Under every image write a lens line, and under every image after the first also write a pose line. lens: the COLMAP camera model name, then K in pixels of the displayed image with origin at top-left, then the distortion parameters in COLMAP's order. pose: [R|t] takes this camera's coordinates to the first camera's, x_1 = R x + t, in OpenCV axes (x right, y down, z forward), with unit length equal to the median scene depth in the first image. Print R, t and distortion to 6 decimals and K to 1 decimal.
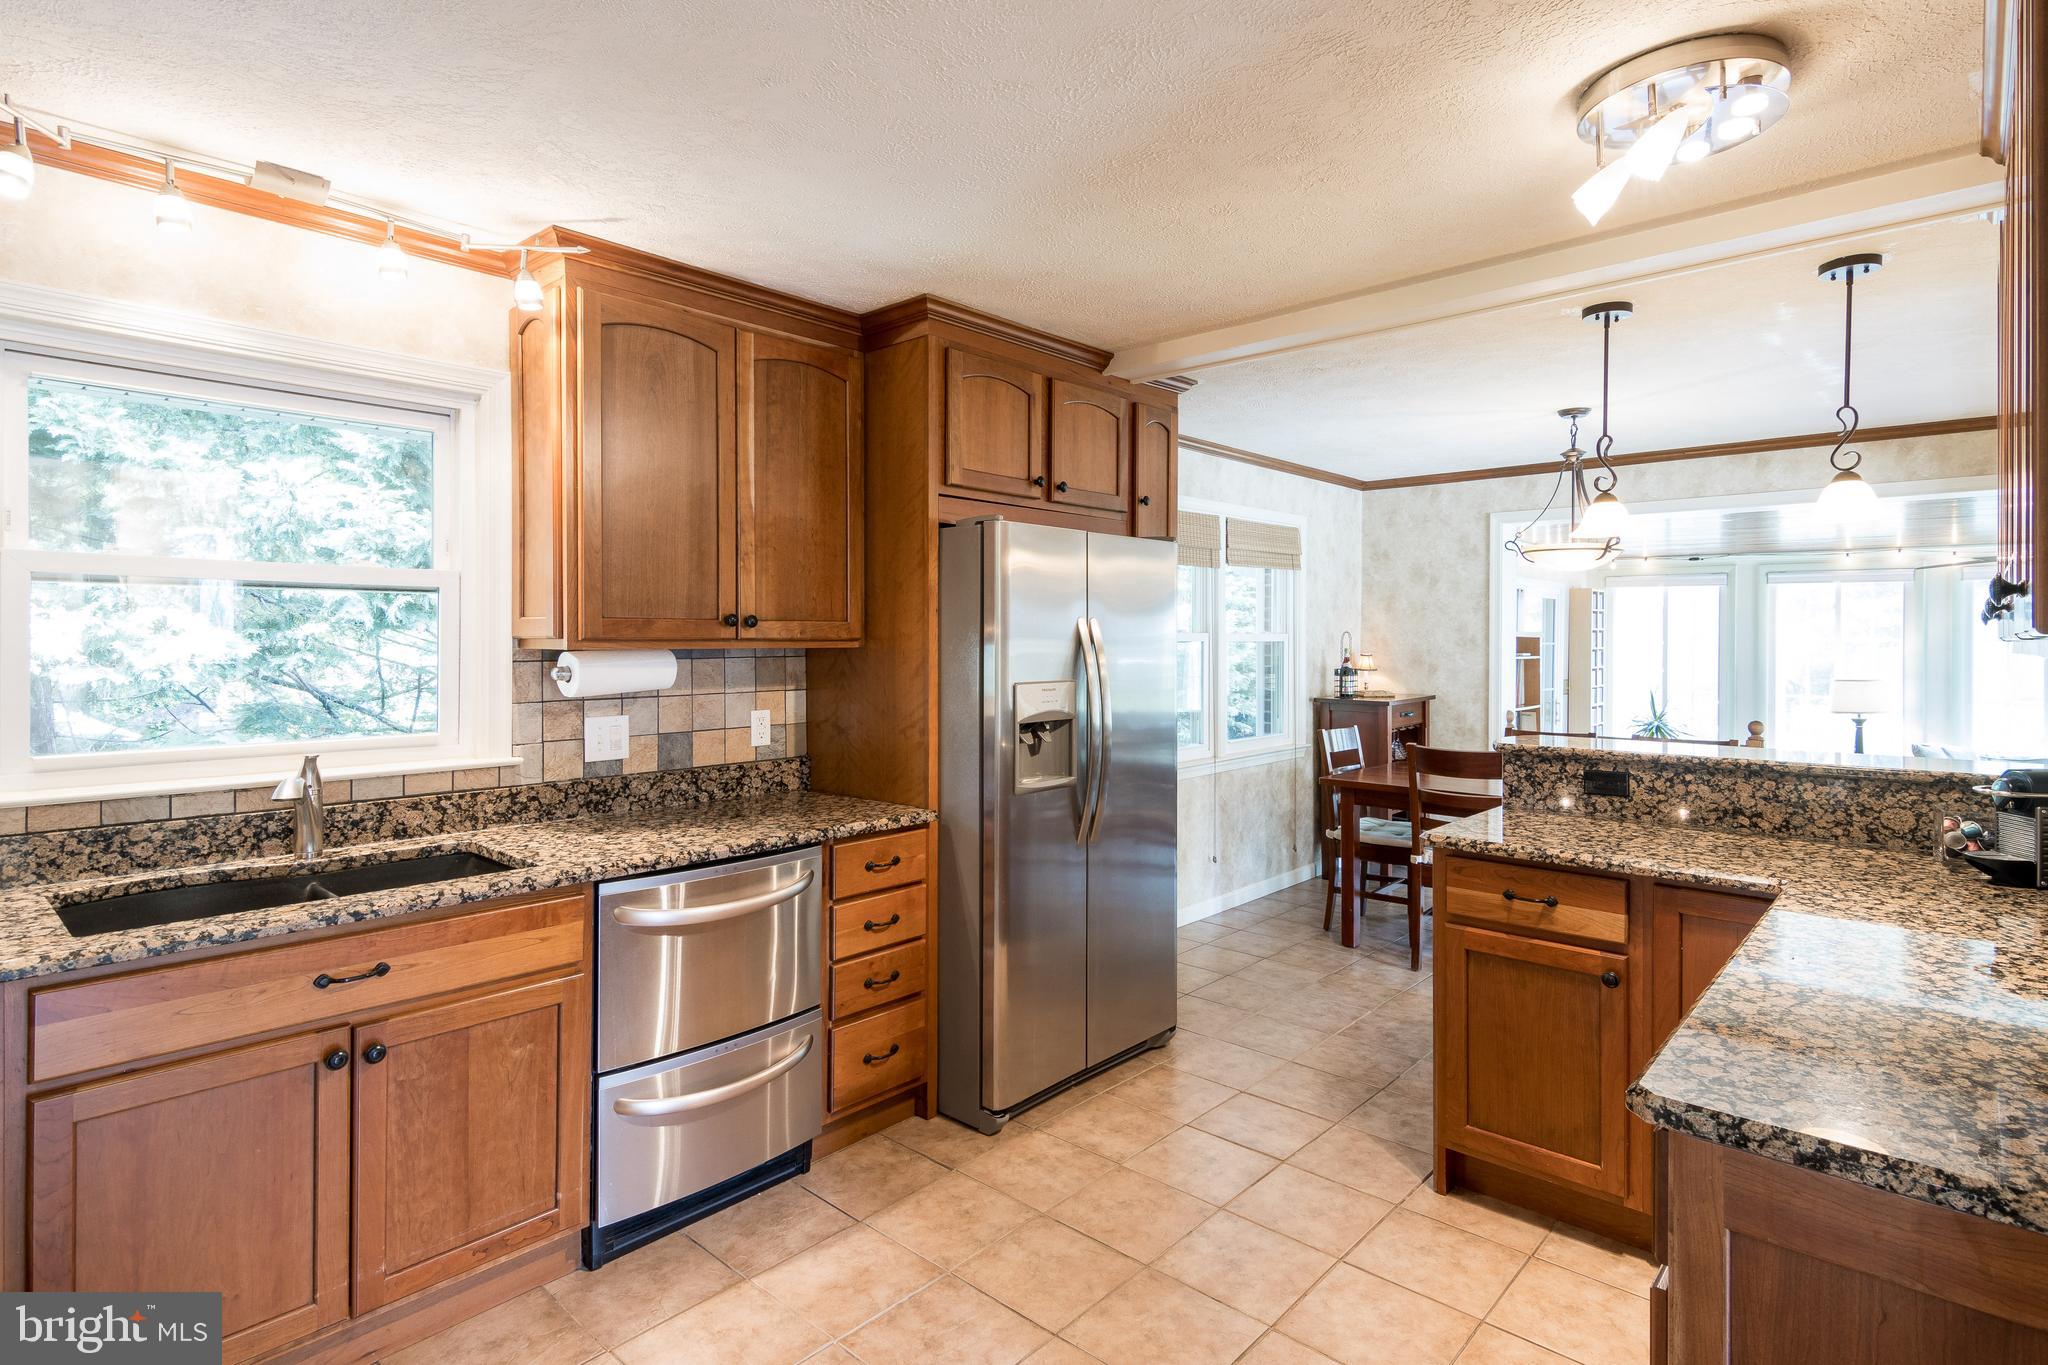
lens RADIAL K [[1042.2, 0, 1030.3], [0, 1042.2, 644.8], [0, 0, 1]] dist [0.028769, -0.016788]
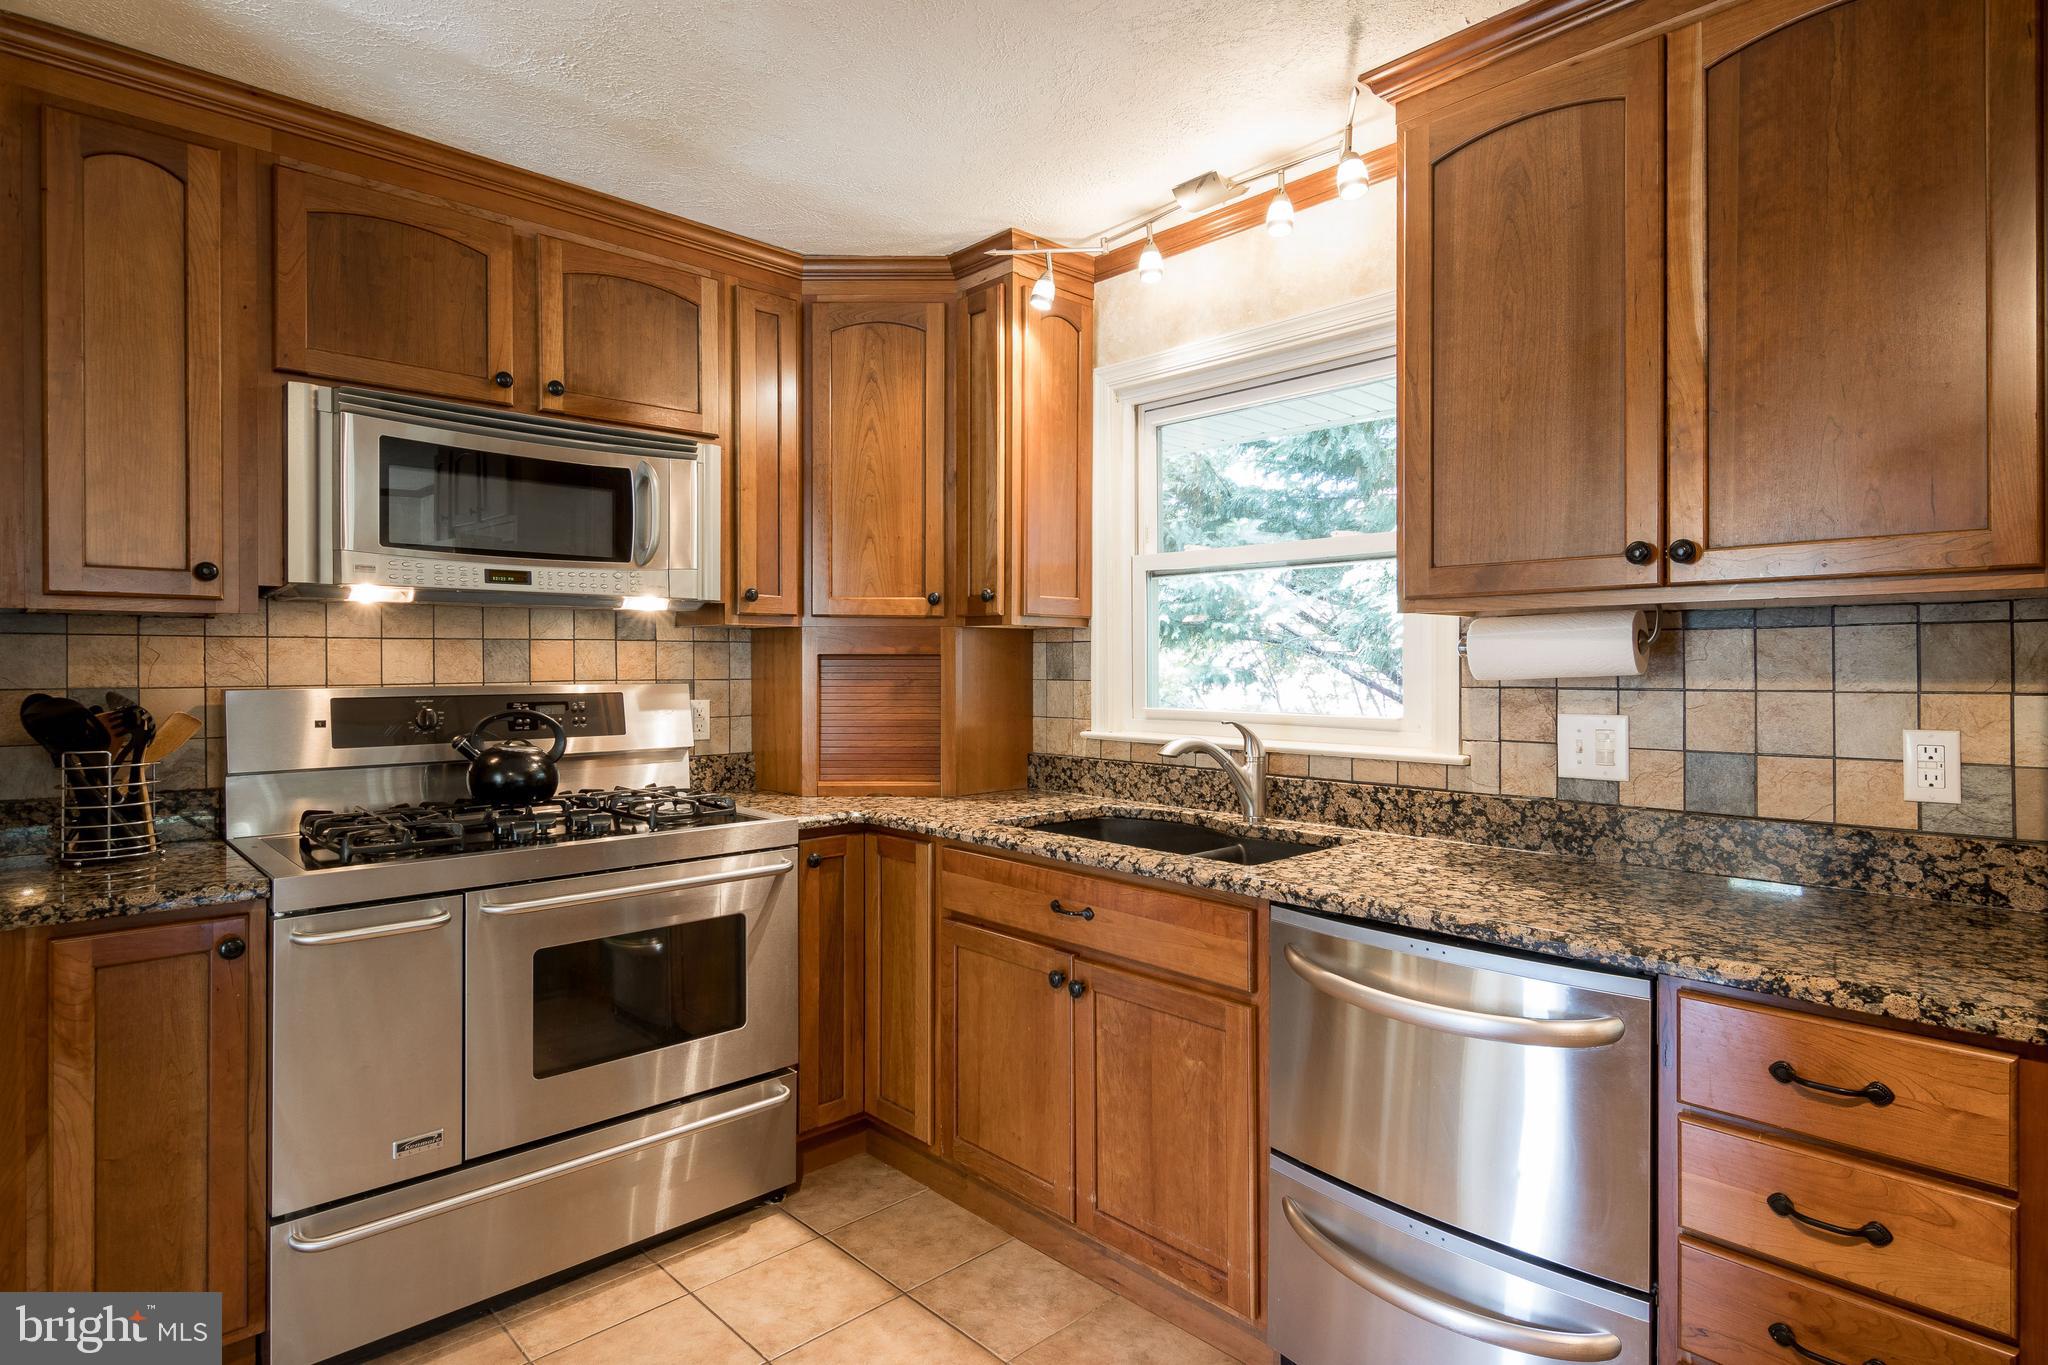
lens RADIAL K [[1071.7, 0, 1034.0], [0, 1071.7, 665.8], [0, 0, 1]] dist [0.022669, -0.014117]
pose [[-0.067407, -0.000973, -0.997725, 0.320762], [-0.006878, 0.999976, -0.000510, 0.040327], [0.997702, 0.006828, -0.067412, 0.697041]]
